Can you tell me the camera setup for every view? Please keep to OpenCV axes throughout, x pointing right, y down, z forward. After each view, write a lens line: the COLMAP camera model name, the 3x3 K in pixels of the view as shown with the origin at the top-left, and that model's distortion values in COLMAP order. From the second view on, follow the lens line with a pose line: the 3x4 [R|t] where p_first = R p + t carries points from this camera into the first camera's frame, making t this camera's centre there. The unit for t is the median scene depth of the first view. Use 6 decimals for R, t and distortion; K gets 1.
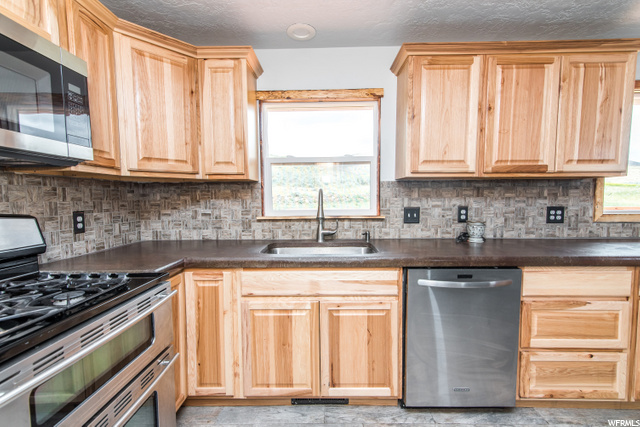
lens RADIAL K [[284.7, 0, 320.9], [0, 284.7, 215.6], [0, 0, 1]] dist [0.015408, -0.000137]
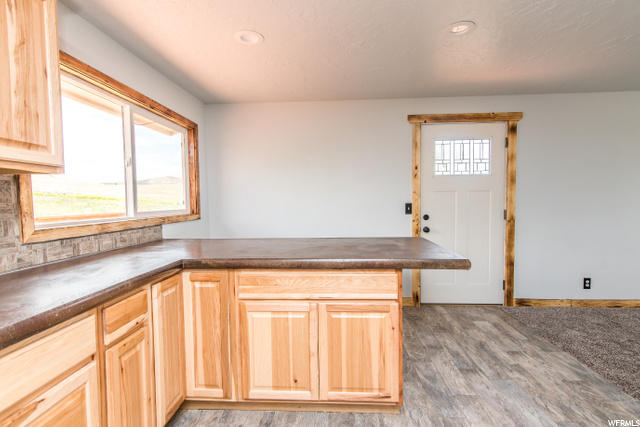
lens RADIAL K [[314.9, 0, 320.3], [0, 314.9, 216.7], [0, 0, 1]] dist [0.016222, -0.001493]
pose [[0.028244, -0.043806, 0.998641, 0.276399], [0.073162, 0.996450, 0.041640, -0.019144], [-0.996920, 0.071886, 0.031348, 0.333300]]
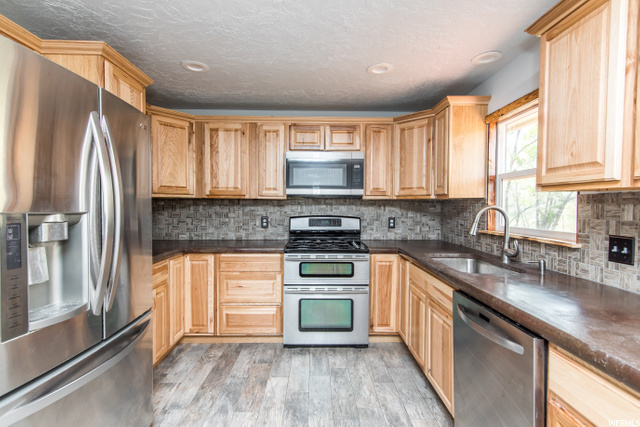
lens RADIAL K [[314.9, 0, 320.3], [0, 314.9, 216.7], [0, 0, 1]] dist [0.016222, -0.001493]
pose [[0.027399, 0.043344, -0.998684, 1.014206], [-0.067013, 0.996892, 0.041427, -0.058585], [0.997376, 0.065790, 0.030219, 0.356246]]
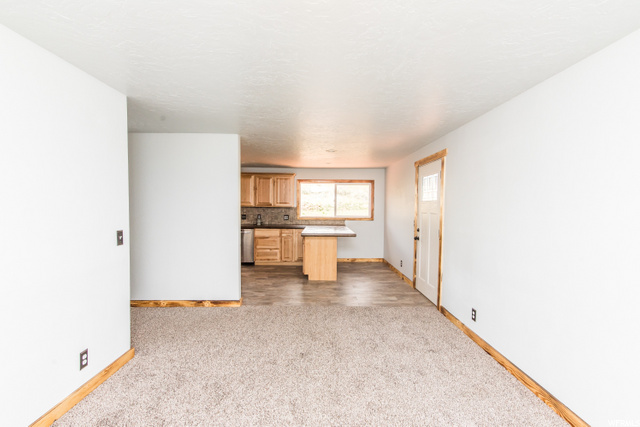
lens RADIAL K [[284.7, 0, 320.9], [0, 284.7, 215.6], [0, 0, 1]] dist [0.015408, -0.000137]
pose [[0.999710, 0.013555, 0.019913, 1.194968], [-0.012931, 0.999432, -0.031127, 0.076679], [-0.020323, 0.030861, 0.999317, -2.421269]]
